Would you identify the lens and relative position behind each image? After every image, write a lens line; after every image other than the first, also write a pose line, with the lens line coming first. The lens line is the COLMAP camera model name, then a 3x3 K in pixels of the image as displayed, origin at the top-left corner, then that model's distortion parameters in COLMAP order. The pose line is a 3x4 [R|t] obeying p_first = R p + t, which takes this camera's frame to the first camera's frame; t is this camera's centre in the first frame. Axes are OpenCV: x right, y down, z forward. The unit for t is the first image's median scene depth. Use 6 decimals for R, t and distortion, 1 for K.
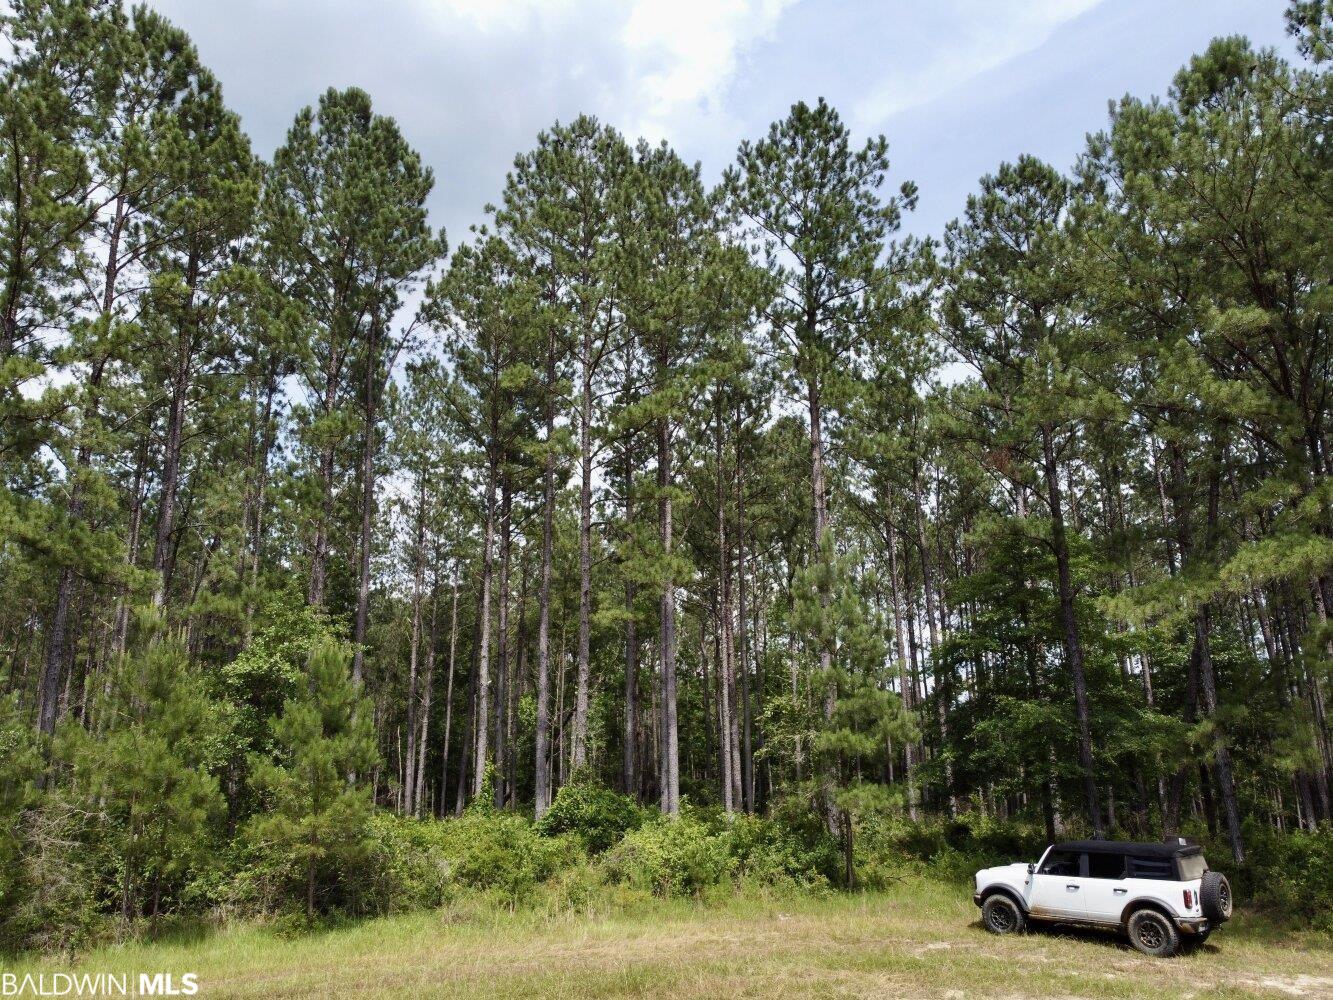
lens RADIAL K [[981.8, 0, 659.9], [0, 981.8, 504.4], [0, 0, 1]] dist [-0.005312, -0.014006]
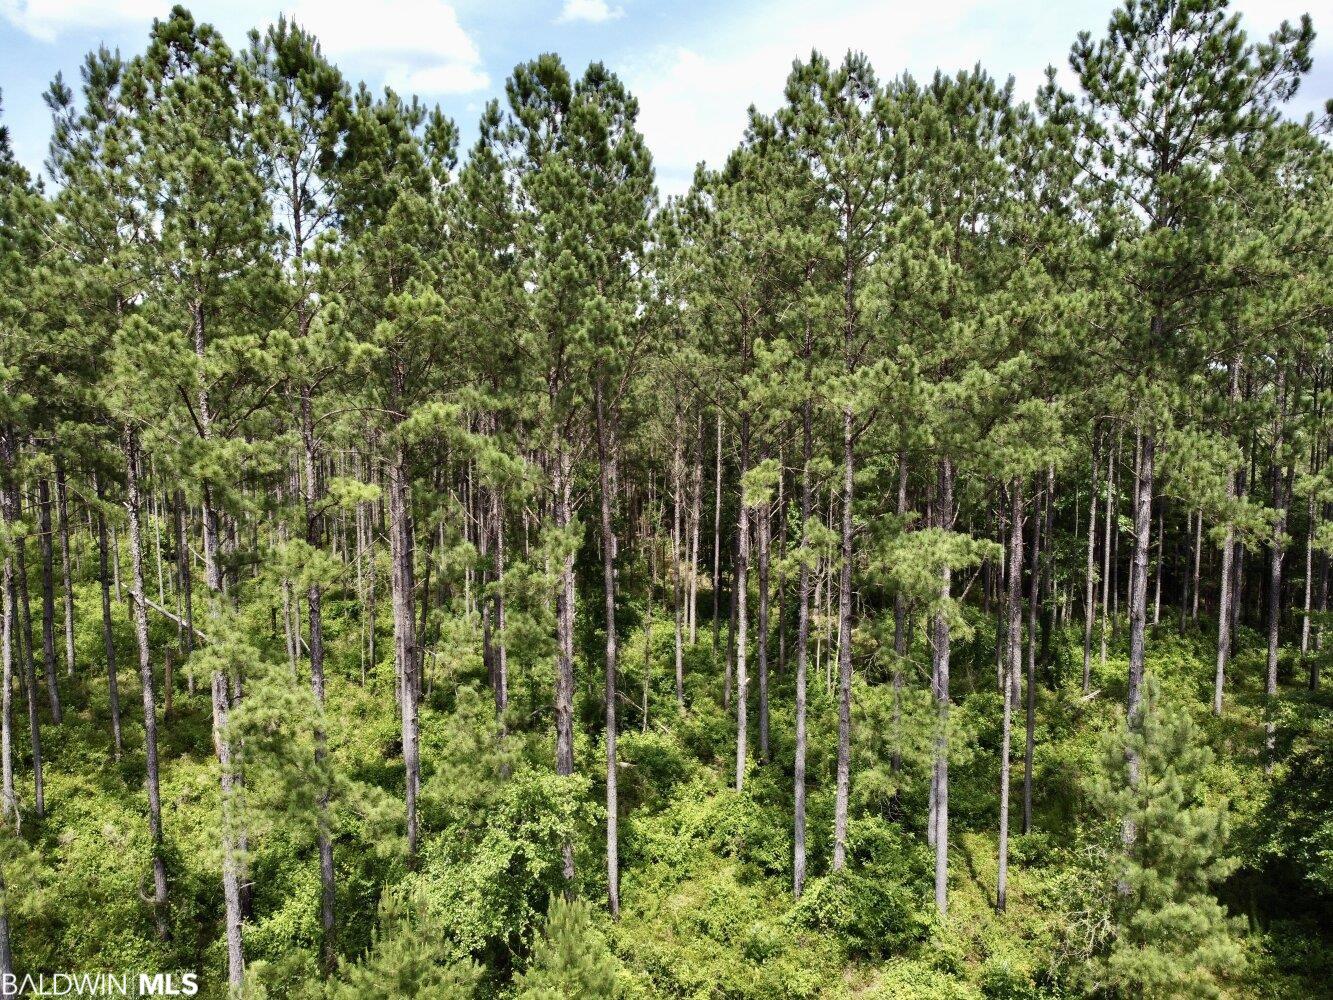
lens RADIAL K [[981.8, 0, 659.9], [0, 981.8, 504.4], [0, 0, 1]] dist [-0.005312, -0.014006]
pose [[0.962213, 0.034664, -0.270082, -0.003400], [0.069315, 0.928009, 0.366054, -0.342033], [0.263328, -0.370943, 0.890539, 0.185122]]
